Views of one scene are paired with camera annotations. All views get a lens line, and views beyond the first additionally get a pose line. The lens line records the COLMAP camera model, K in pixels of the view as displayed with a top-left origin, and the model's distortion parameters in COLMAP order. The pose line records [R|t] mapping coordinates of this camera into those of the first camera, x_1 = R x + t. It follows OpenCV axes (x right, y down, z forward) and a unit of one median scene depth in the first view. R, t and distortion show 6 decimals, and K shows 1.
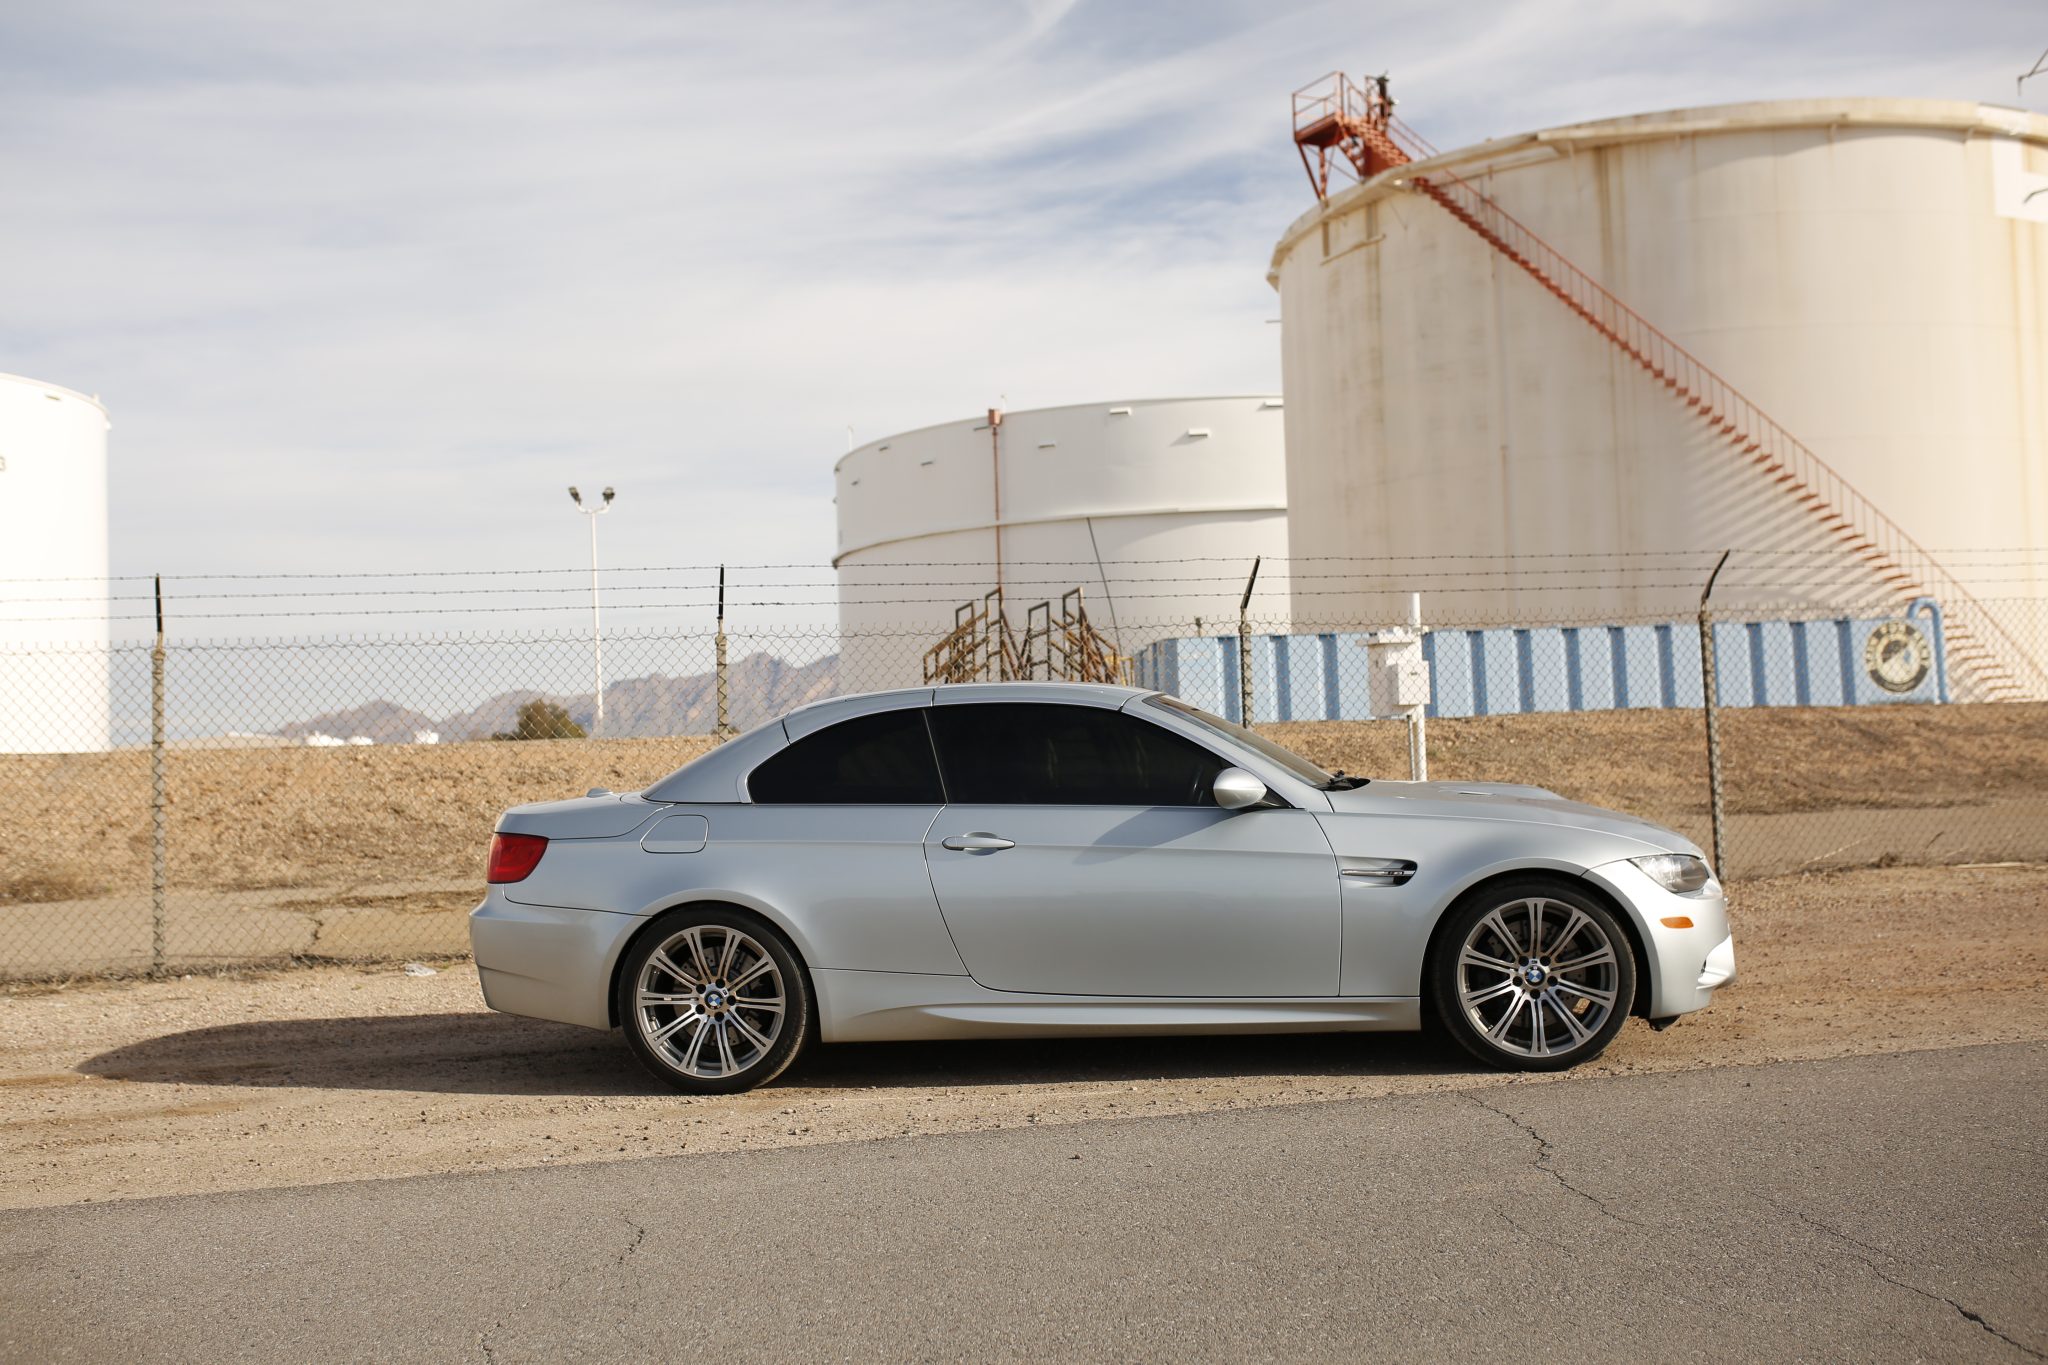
lens RADIAL K [[1937.2, 0, 1026.2], [0, 1937.2, 683.8], [0, 0, 1]] dist [-0.028333, 0.000000]
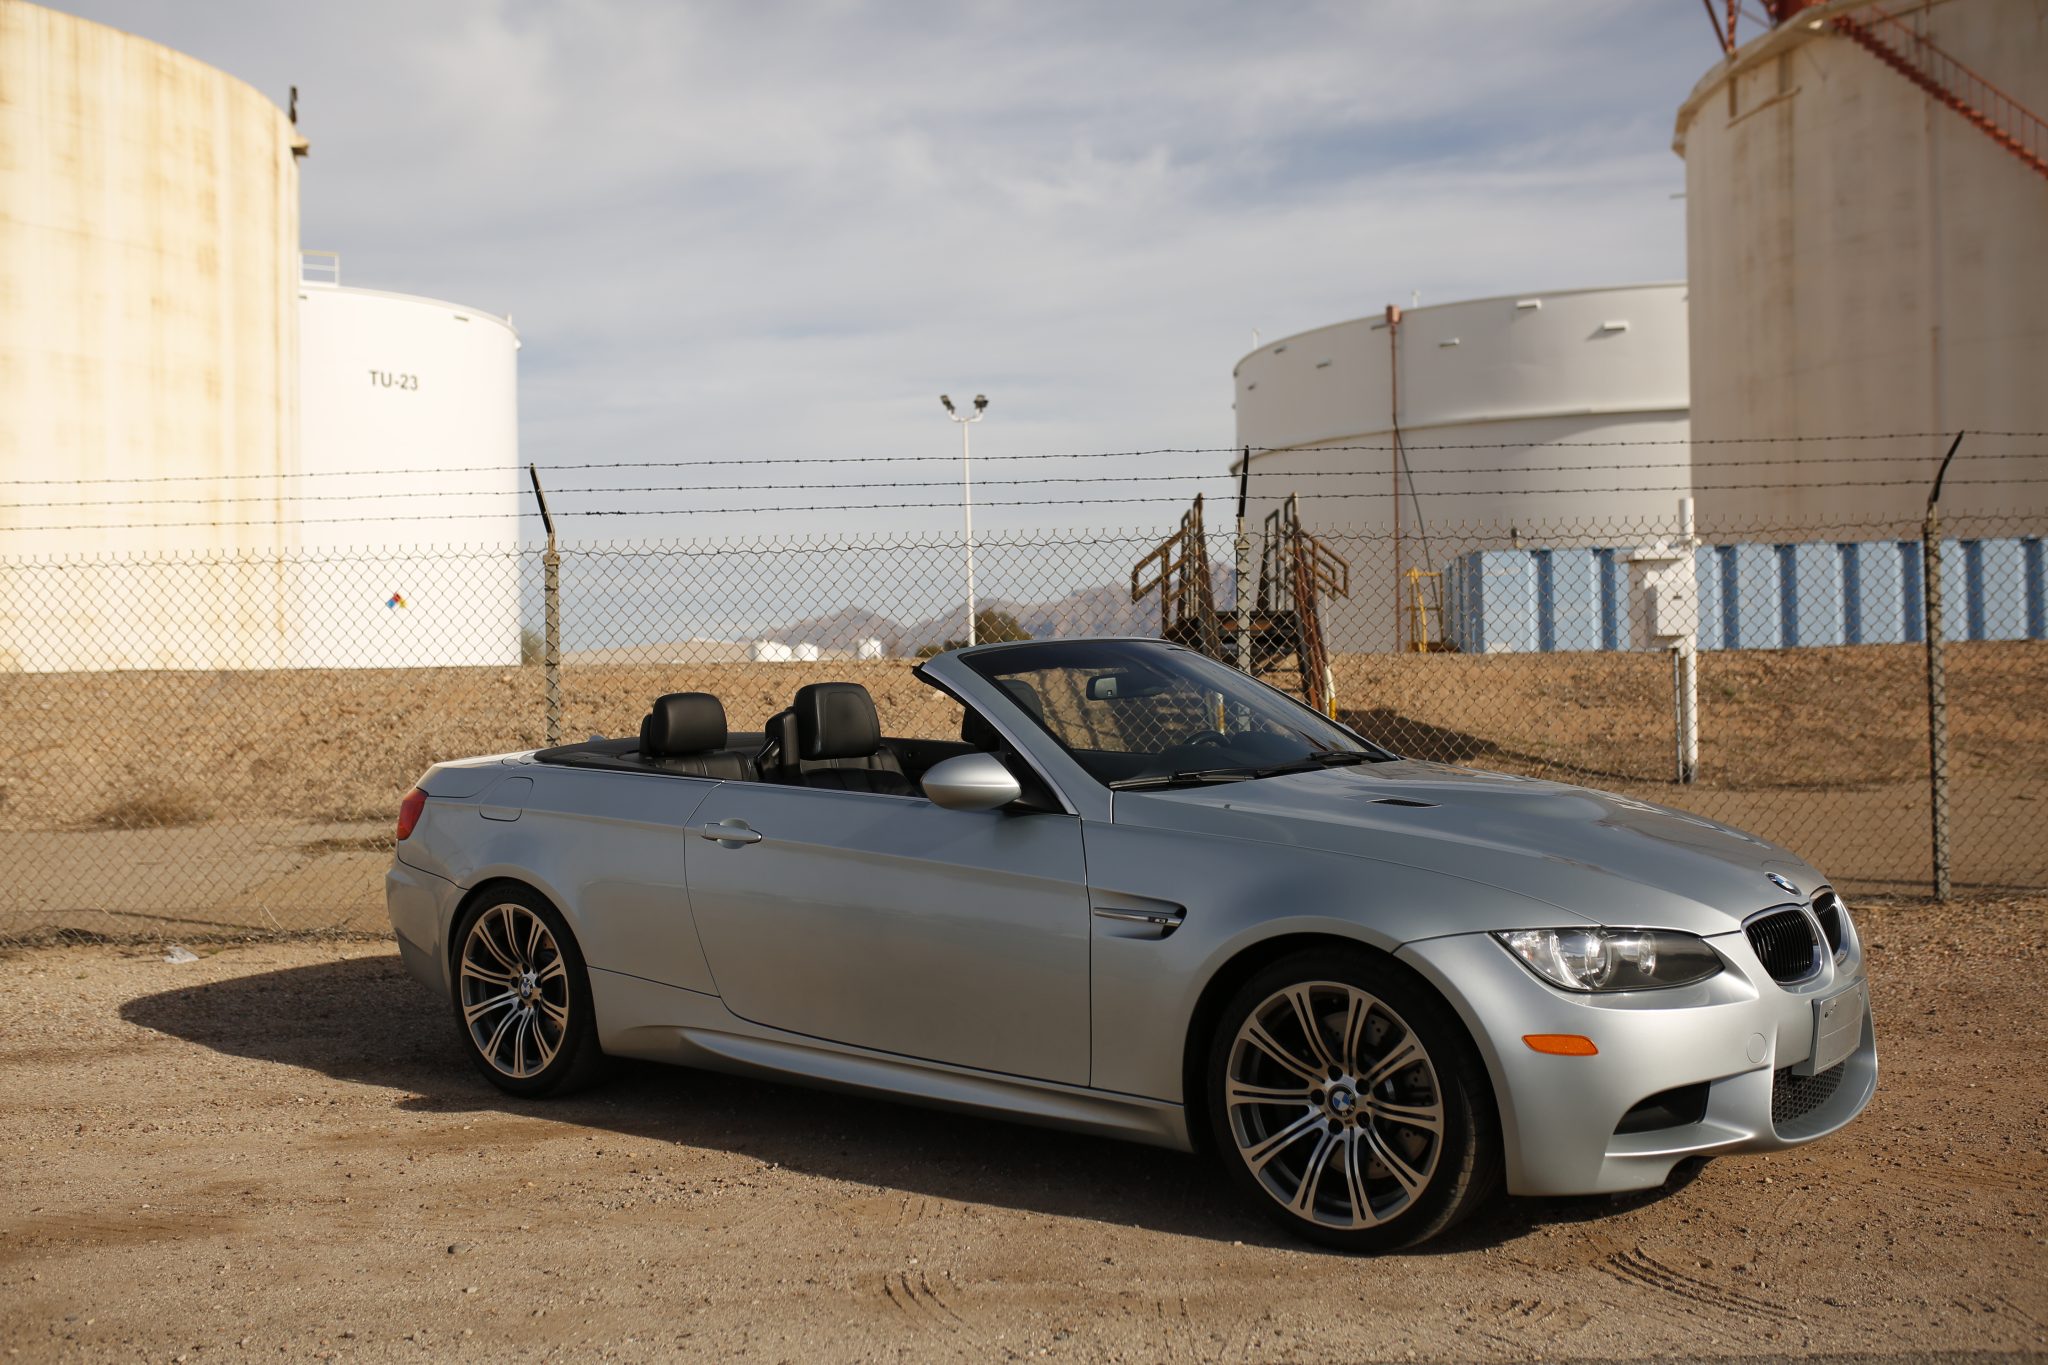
lens RADIAL K [[1937.2, 0, 1020.9], [0, 1937.2, 677.7], [0, 0, 1]] dist [-0.028333, 0.000000]
pose [[0.971531, 0.016238, -0.236357, 0.112669], [-0.006045, 0.999023, 0.043787, -0.004908], [0.236837, -0.041112, 0.970679, 0.135448]]
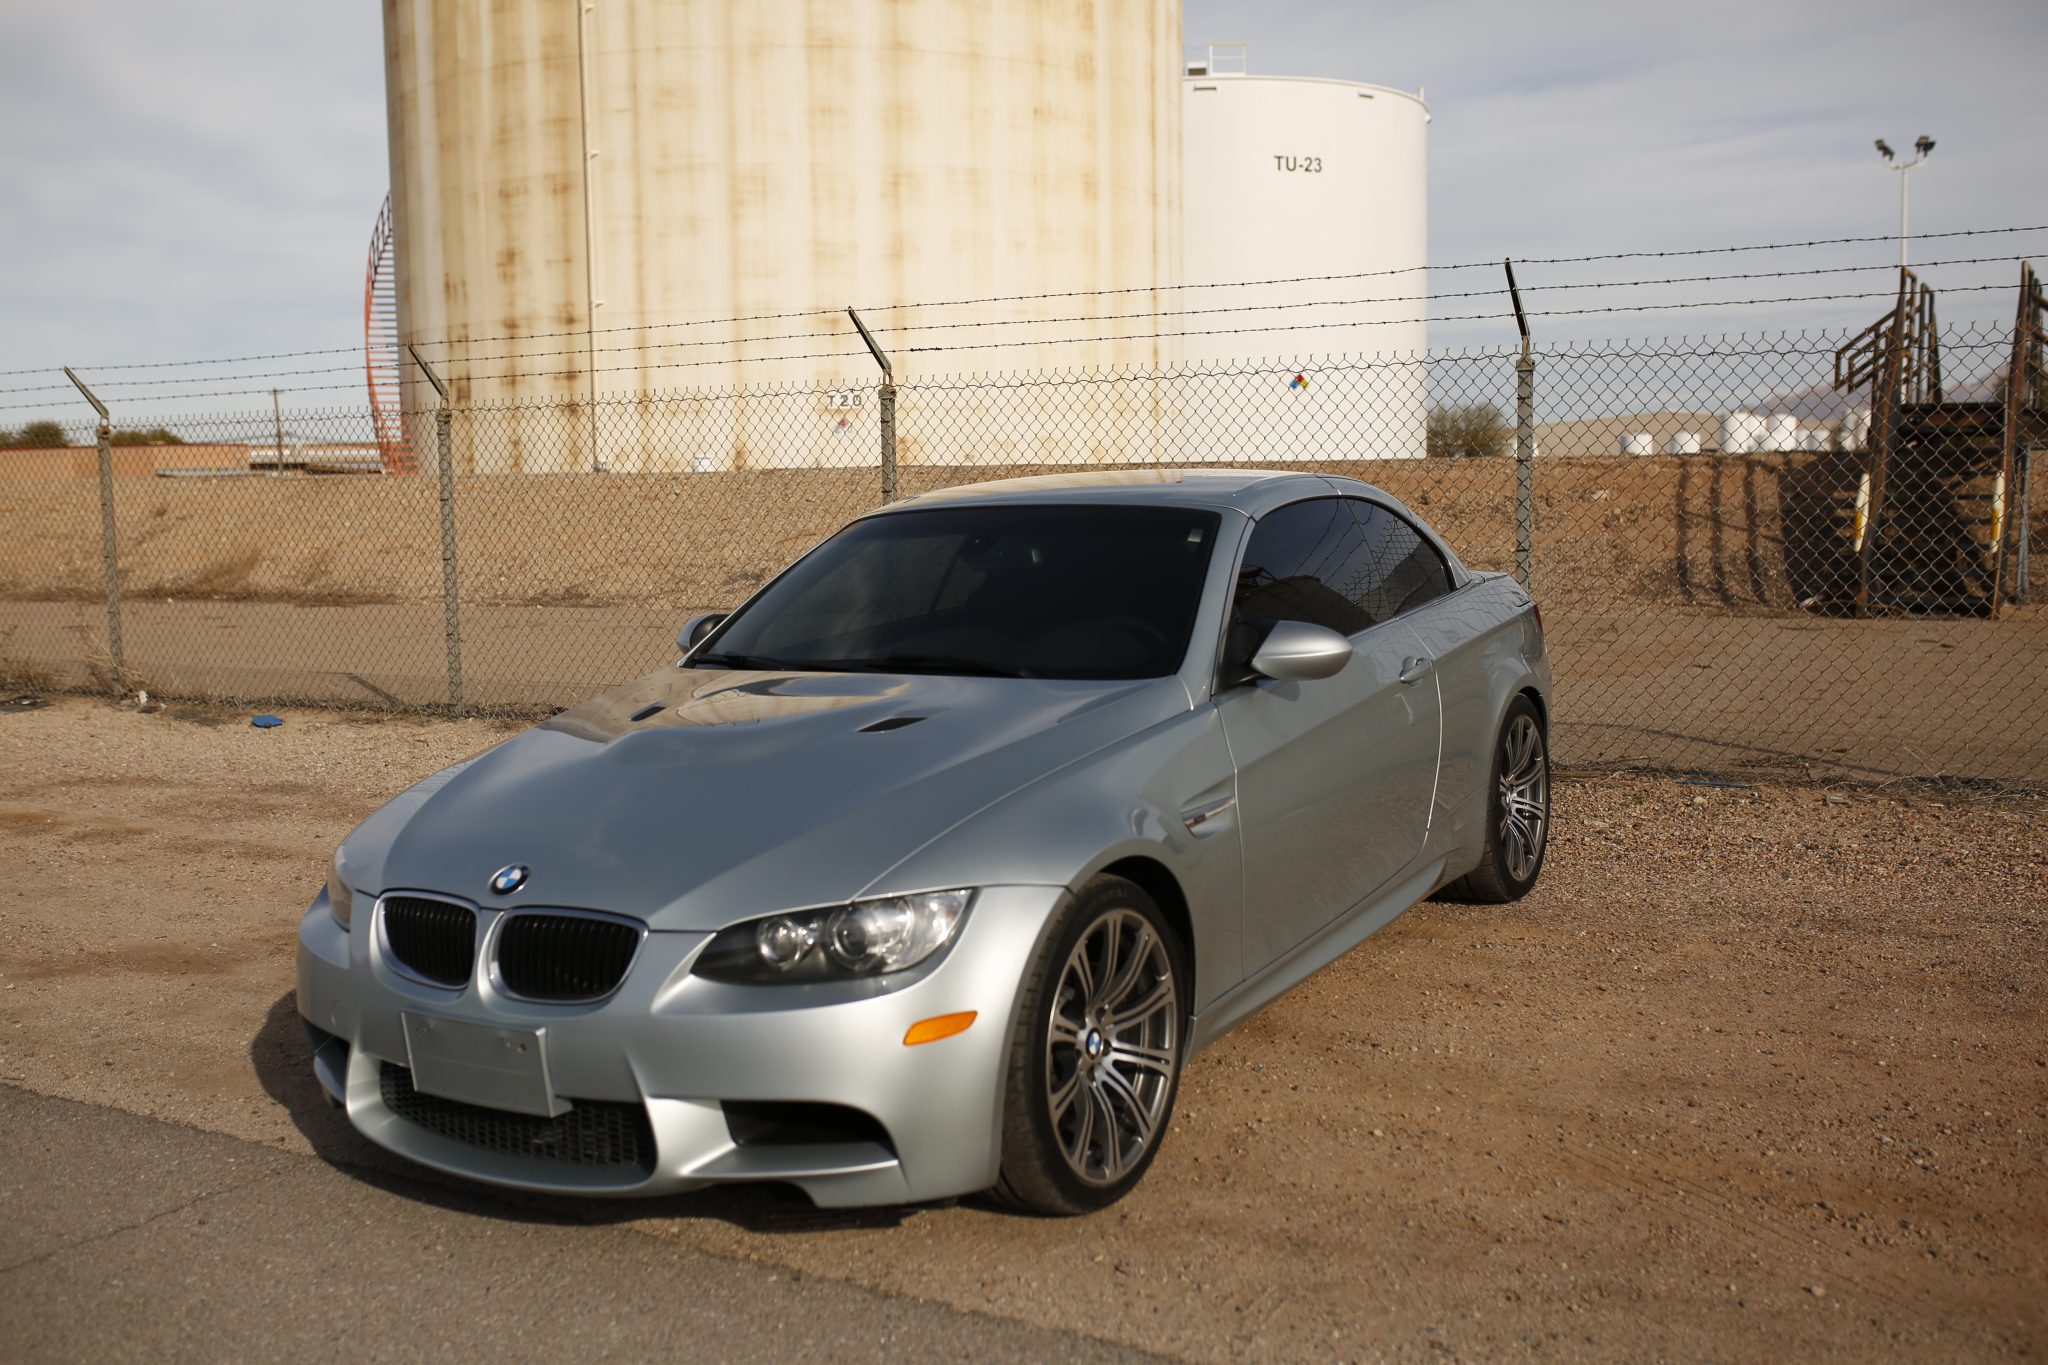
lens RADIAL K [[1937.2, 0, 1014.3], [0, 1937.2, 665.3], [0, 0, 1]] dist [-0.028333, 0.000000]
pose [[0.736736, 0.088698, -0.670338, 0.241565], [0.019144, 0.988226, 0.151800, -0.016582], [0.675909, -0.124670, 0.726364, 0.200755]]
